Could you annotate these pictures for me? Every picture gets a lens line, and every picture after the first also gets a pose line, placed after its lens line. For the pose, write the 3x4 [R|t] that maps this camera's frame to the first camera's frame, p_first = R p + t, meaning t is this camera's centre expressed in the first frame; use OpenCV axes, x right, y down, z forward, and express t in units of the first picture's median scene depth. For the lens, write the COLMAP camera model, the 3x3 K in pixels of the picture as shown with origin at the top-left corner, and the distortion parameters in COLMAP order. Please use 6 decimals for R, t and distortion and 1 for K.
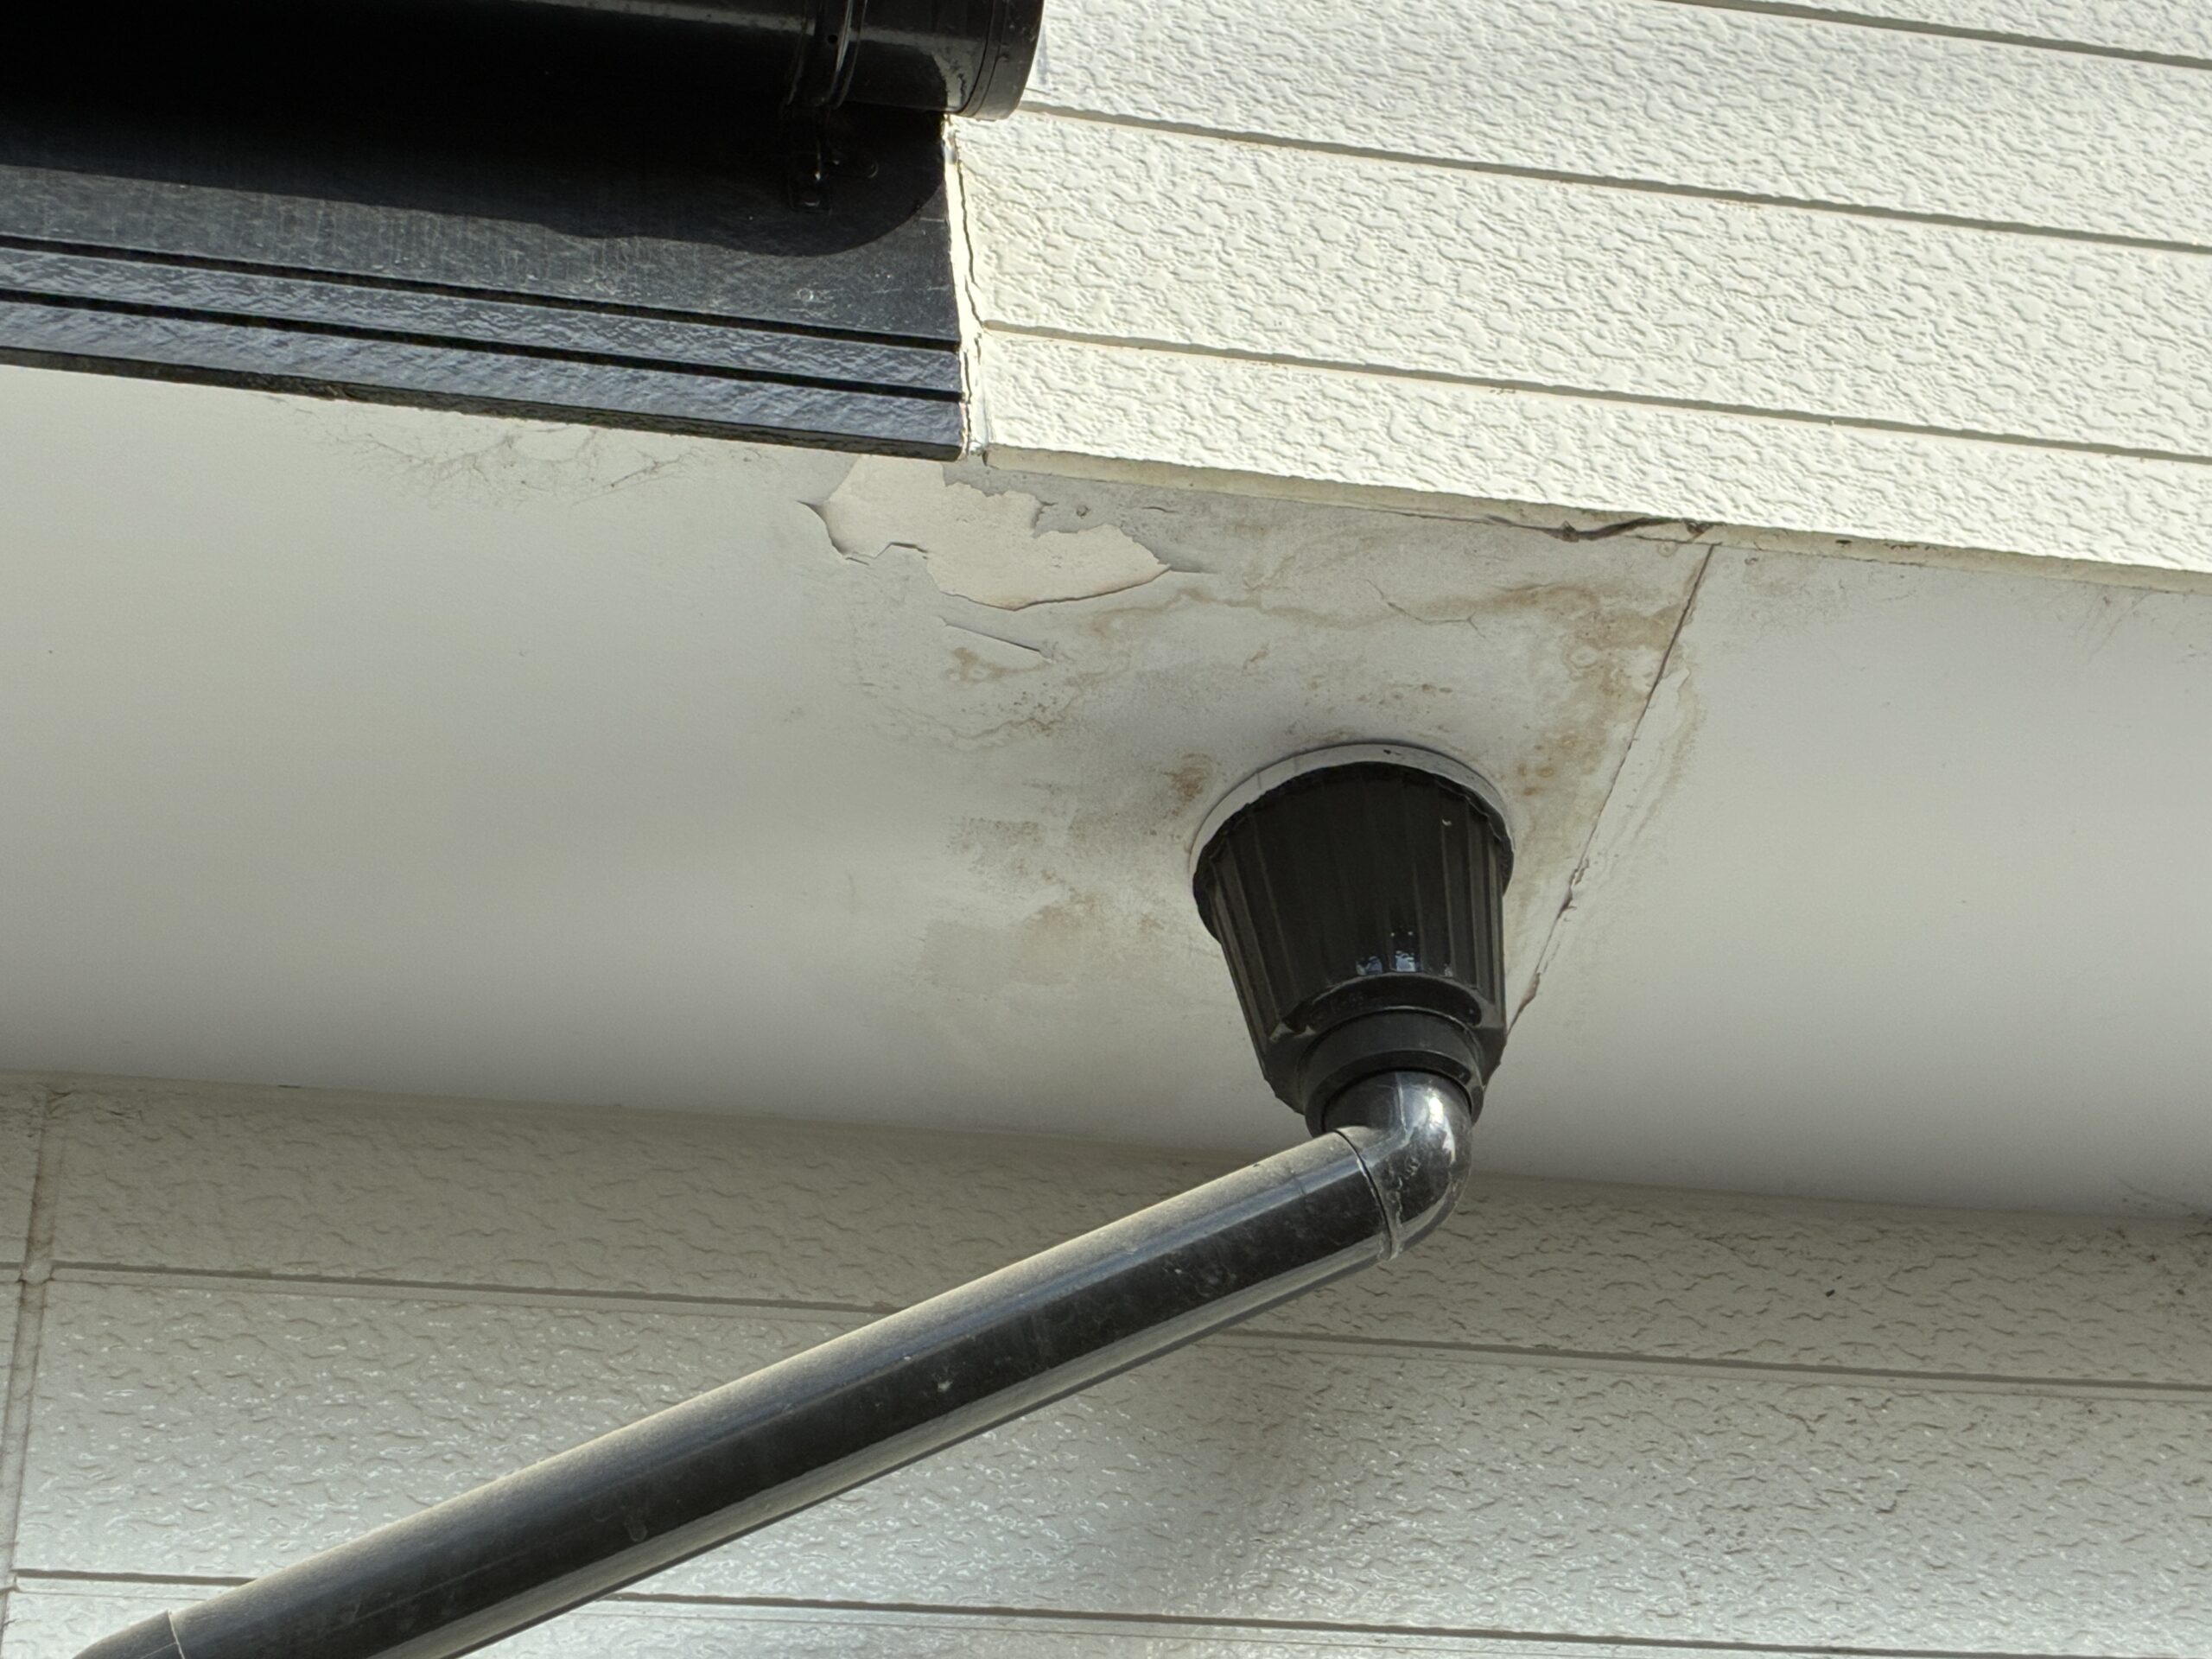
lens RADIAL K [[3865.8, 0, 1106.0], [0, 3865.8, 829.5], [0, 0, 1]] dist [0.152924, 0.021413]
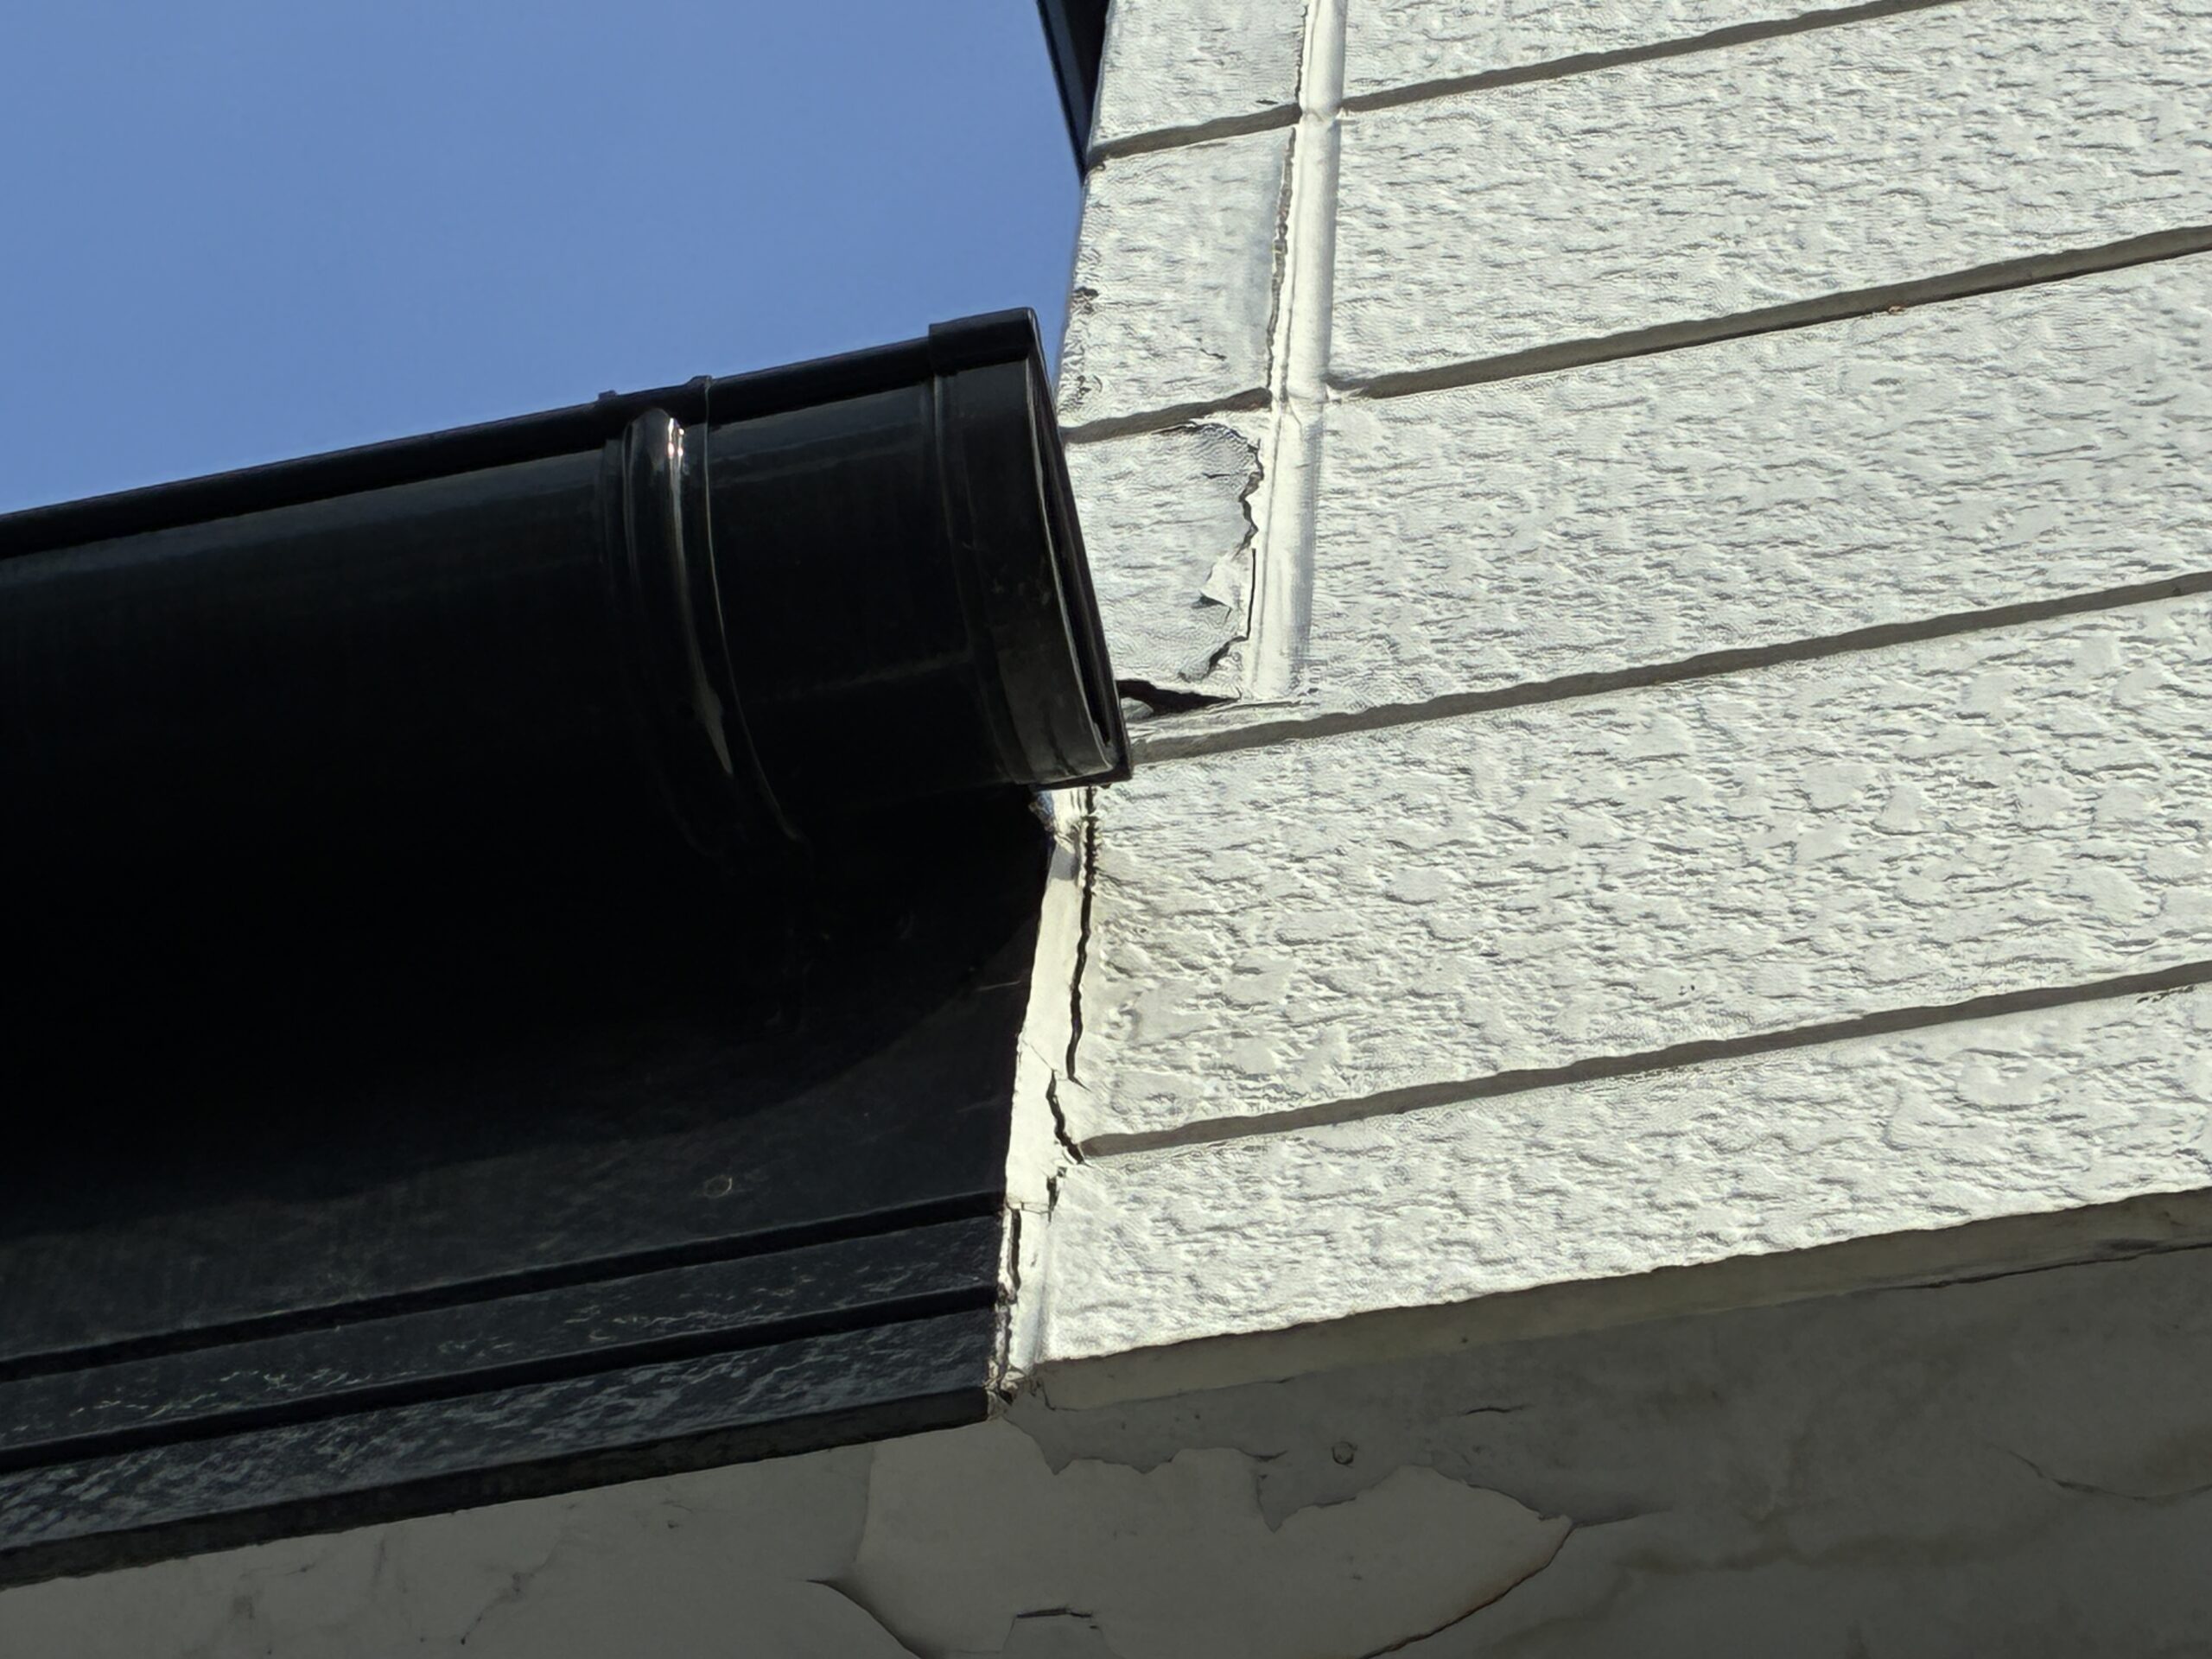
lens RADIAL K [[7157.9, 0, 1106.0], [0, 7157.9, 829.5], [0, 0, 1]] dist [0.180343, 2.846452]
pose [[0.891496, -0.289413, -0.348533, 0.301050], [0.197459, 0.940650, -0.276022, 0.087191], [0.407731, 0.177252, 0.895733, 0.148433]]
